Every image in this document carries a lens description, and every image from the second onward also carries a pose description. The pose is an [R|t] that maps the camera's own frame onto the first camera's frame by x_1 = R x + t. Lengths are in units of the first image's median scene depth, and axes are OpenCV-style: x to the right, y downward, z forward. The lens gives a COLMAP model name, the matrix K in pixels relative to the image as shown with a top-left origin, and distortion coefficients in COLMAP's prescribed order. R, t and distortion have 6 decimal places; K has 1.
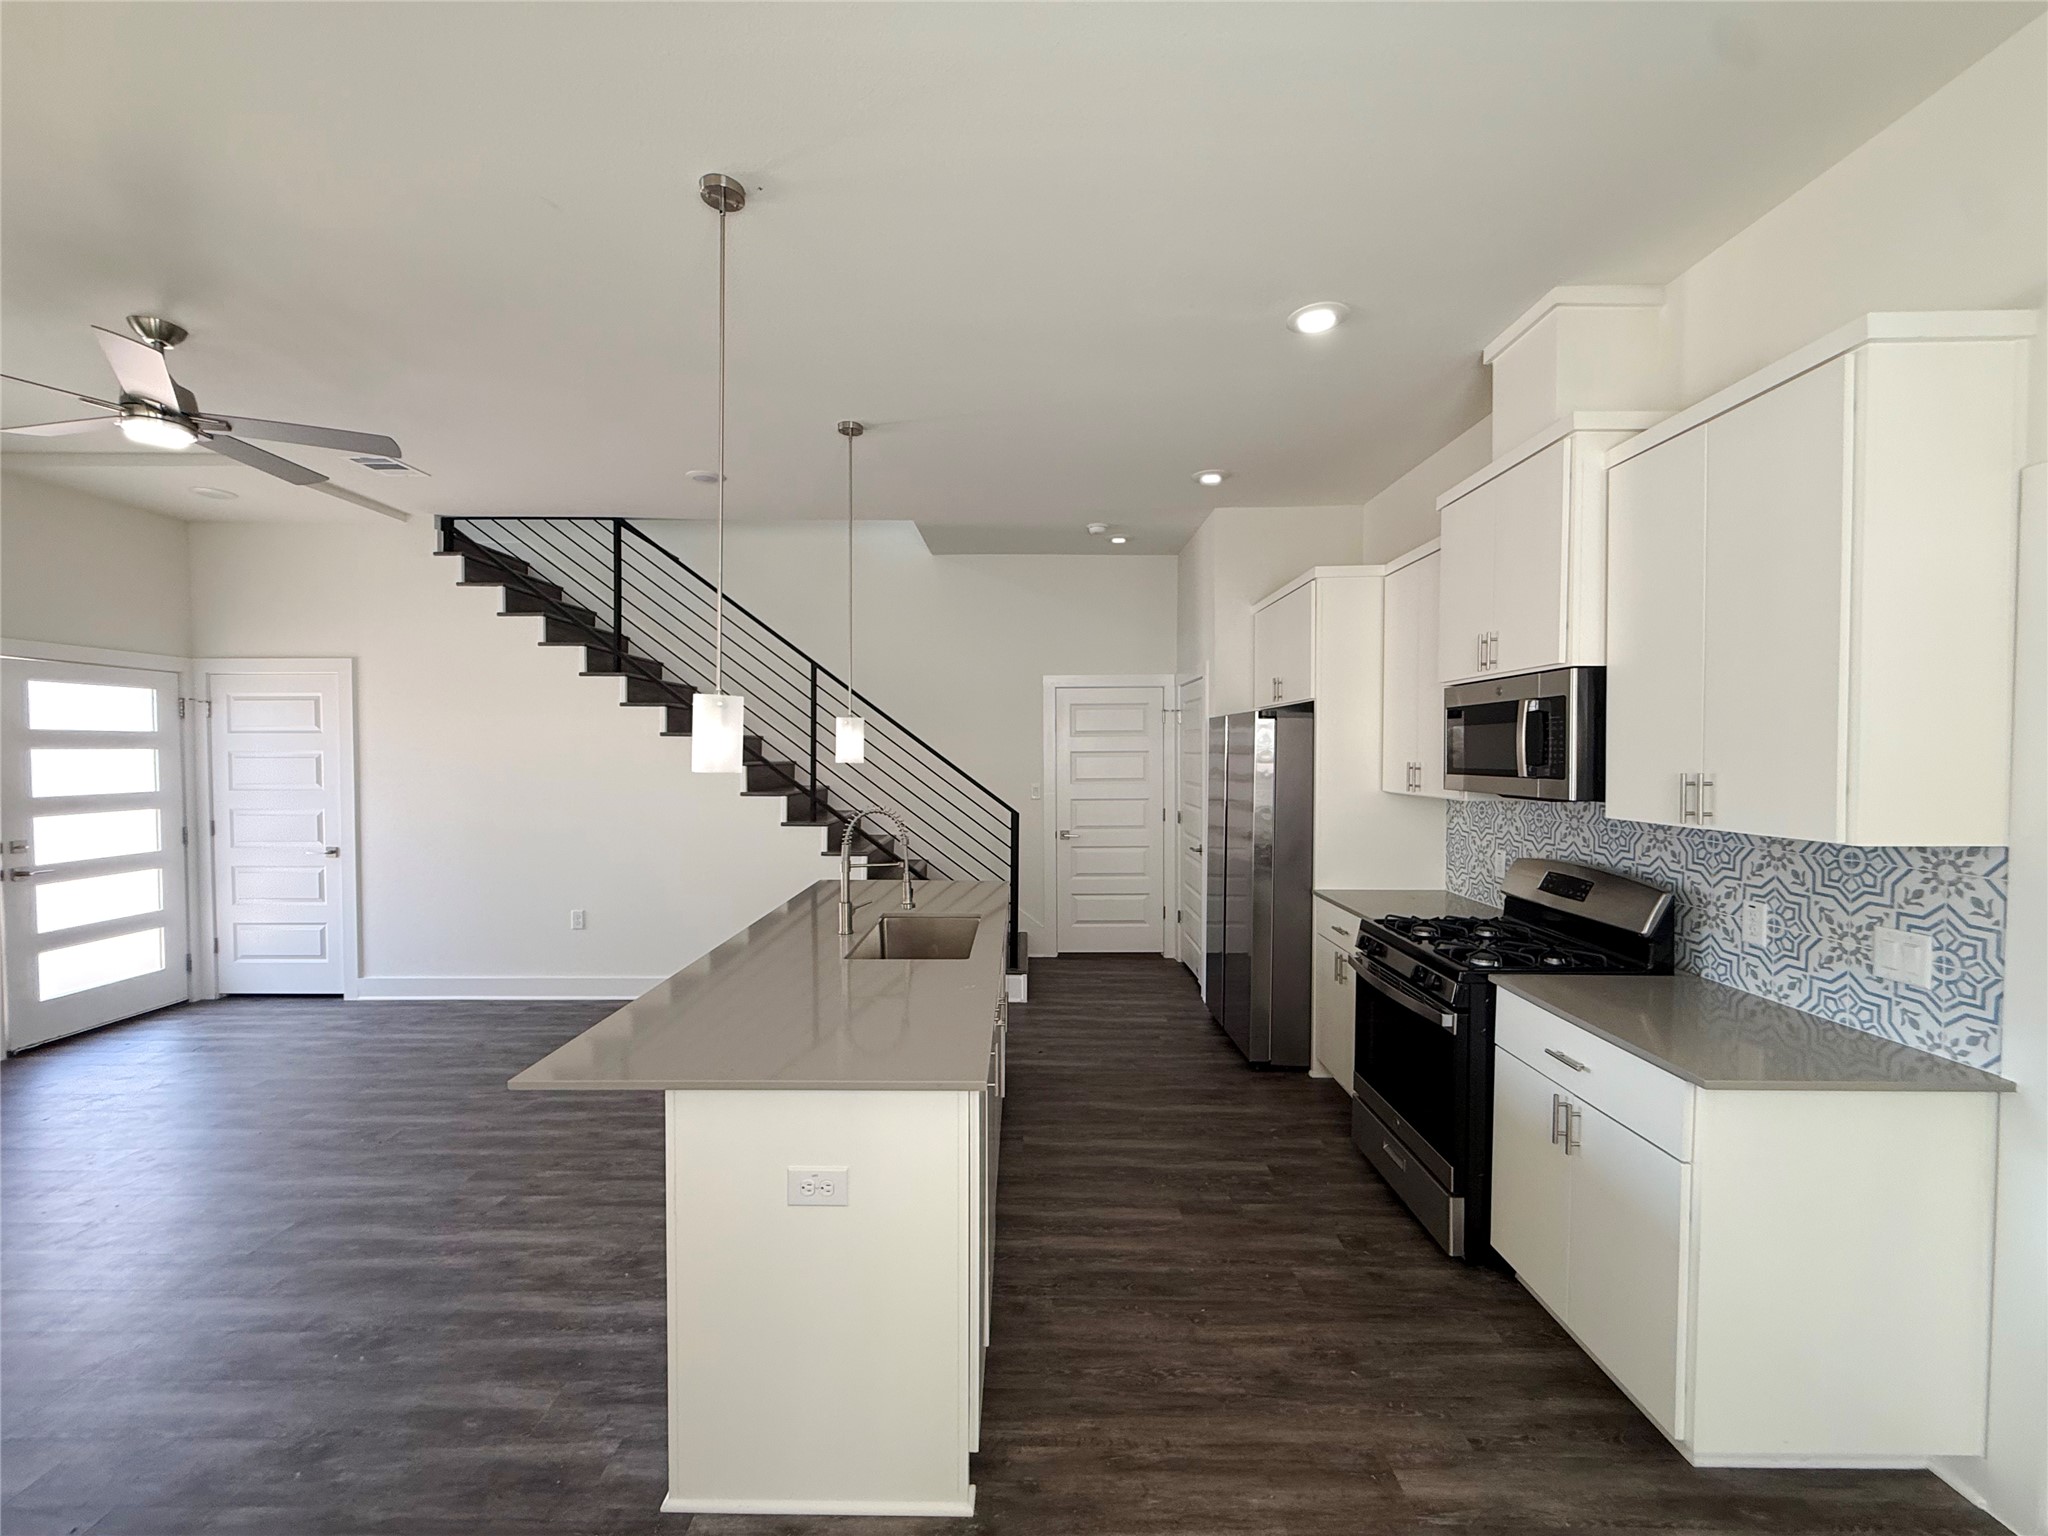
lens RADIAL K [[835.8, 0, 1024.0], [0, 835.8, 768.0], [0, 0, 1]] dist [0.008615, -0.000147]
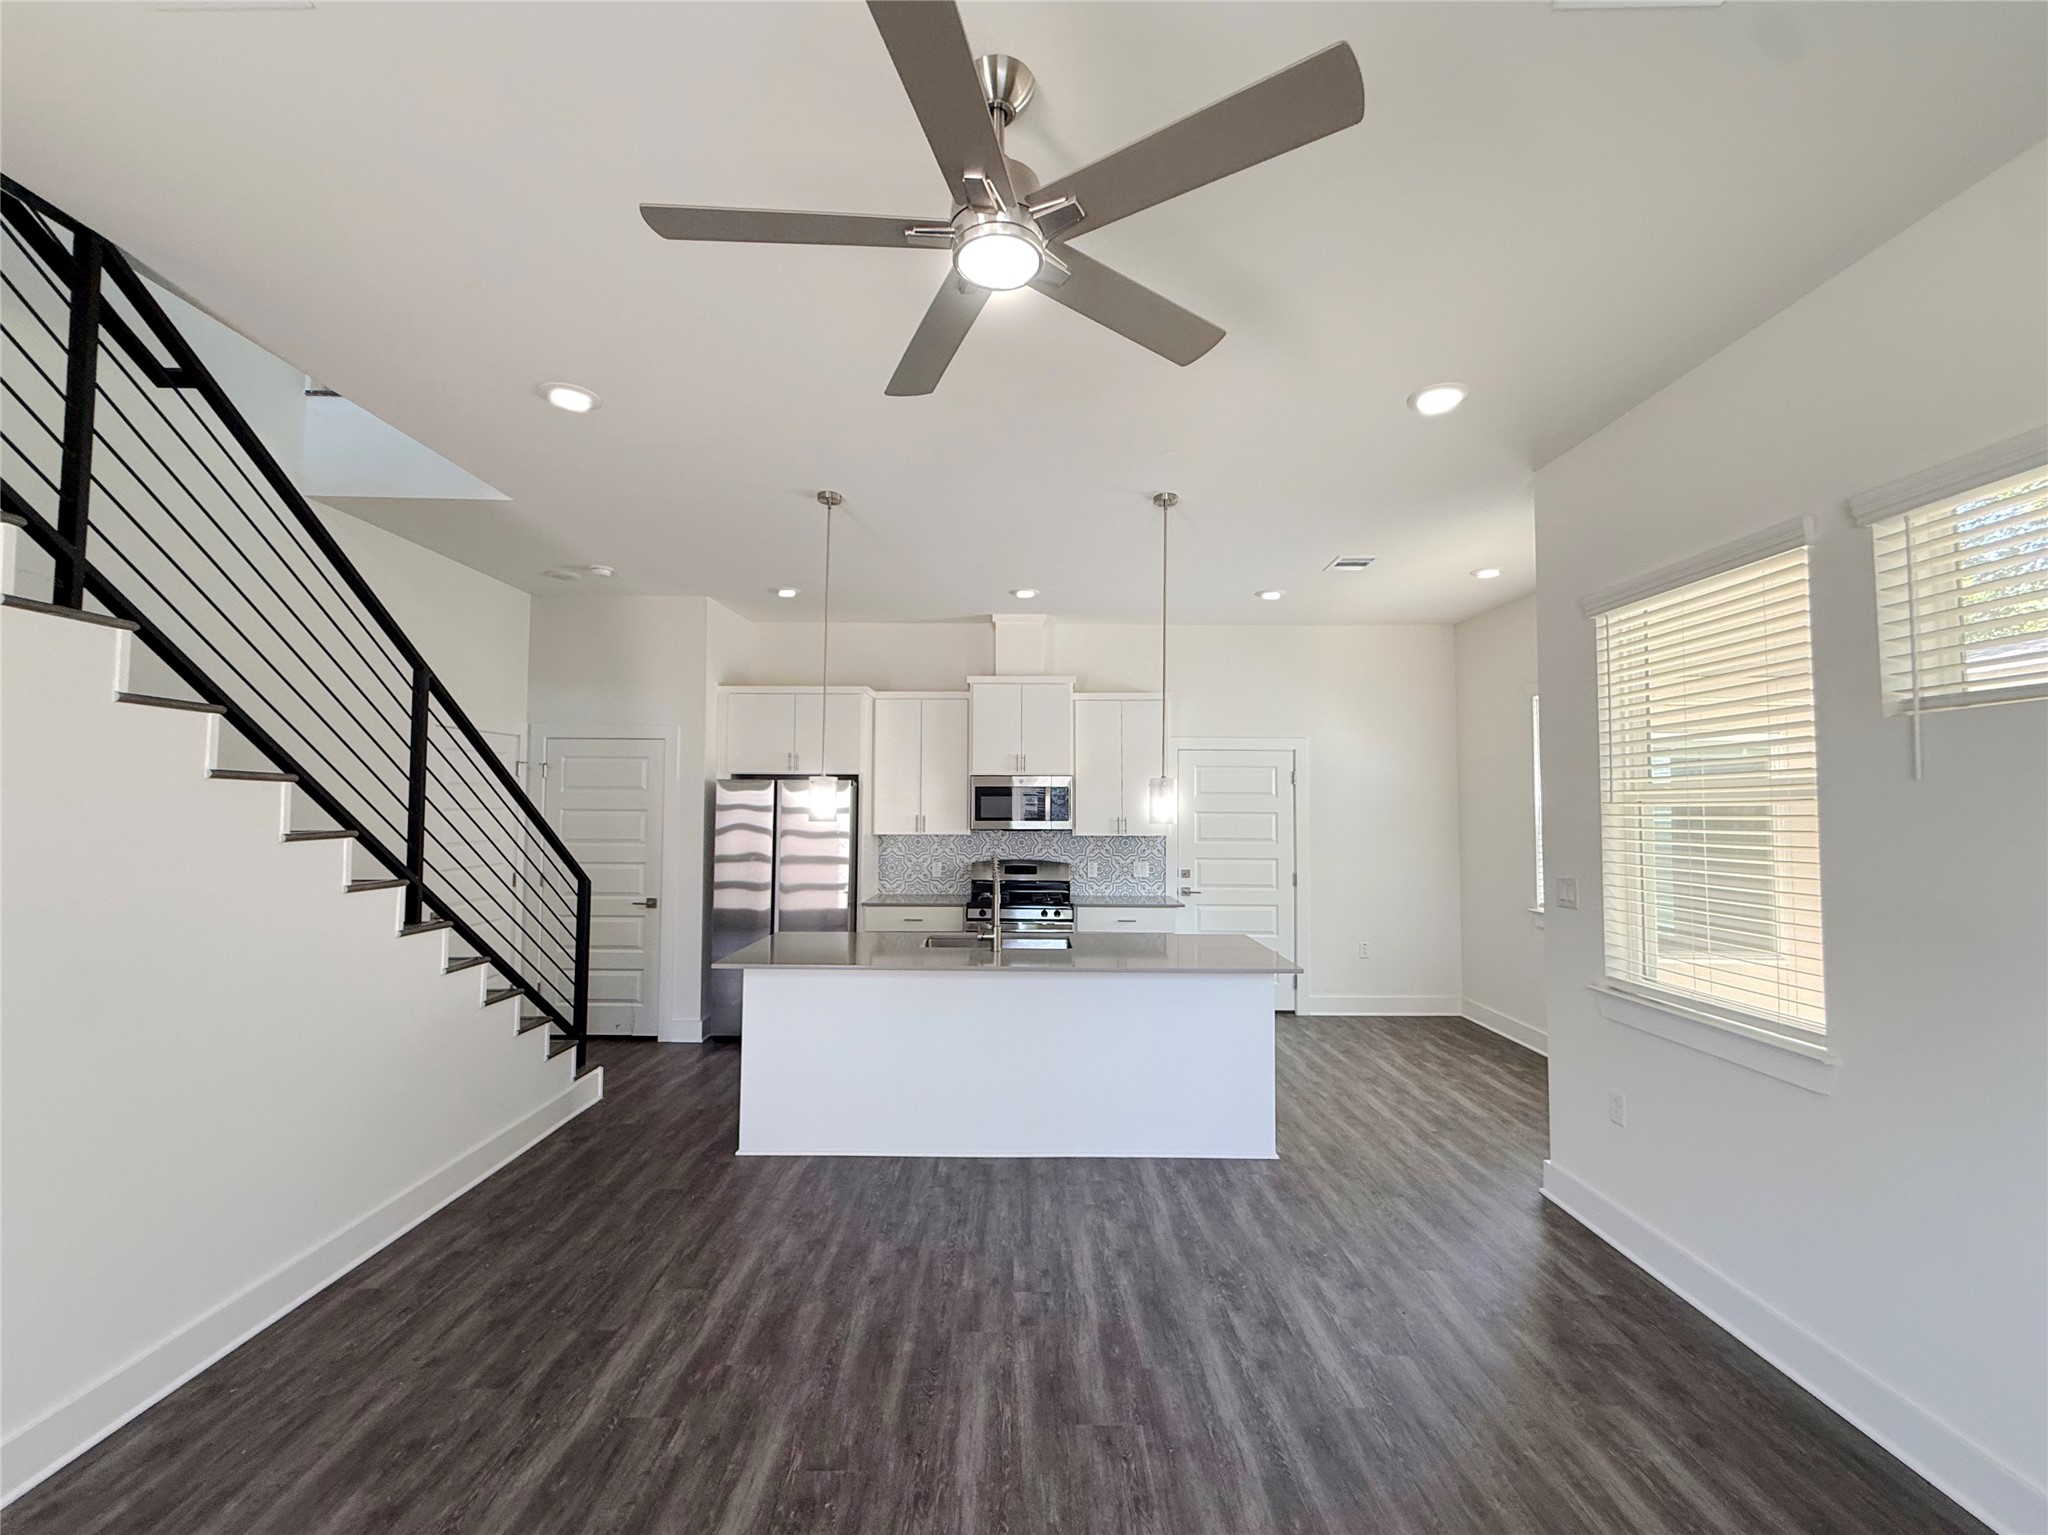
lens RADIAL K [[835.8, 0, 1024.0], [0, 835.8, 767.5], [0, 0, 1]] dist [0.008615, -0.000147]
pose [[-0.009263, 0.041497, 0.999096, -1.432231], [0.009747, 0.999095, -0.041407, -0.034696], [-0.999910, 0.009355, -0.009659, 0.900895]]
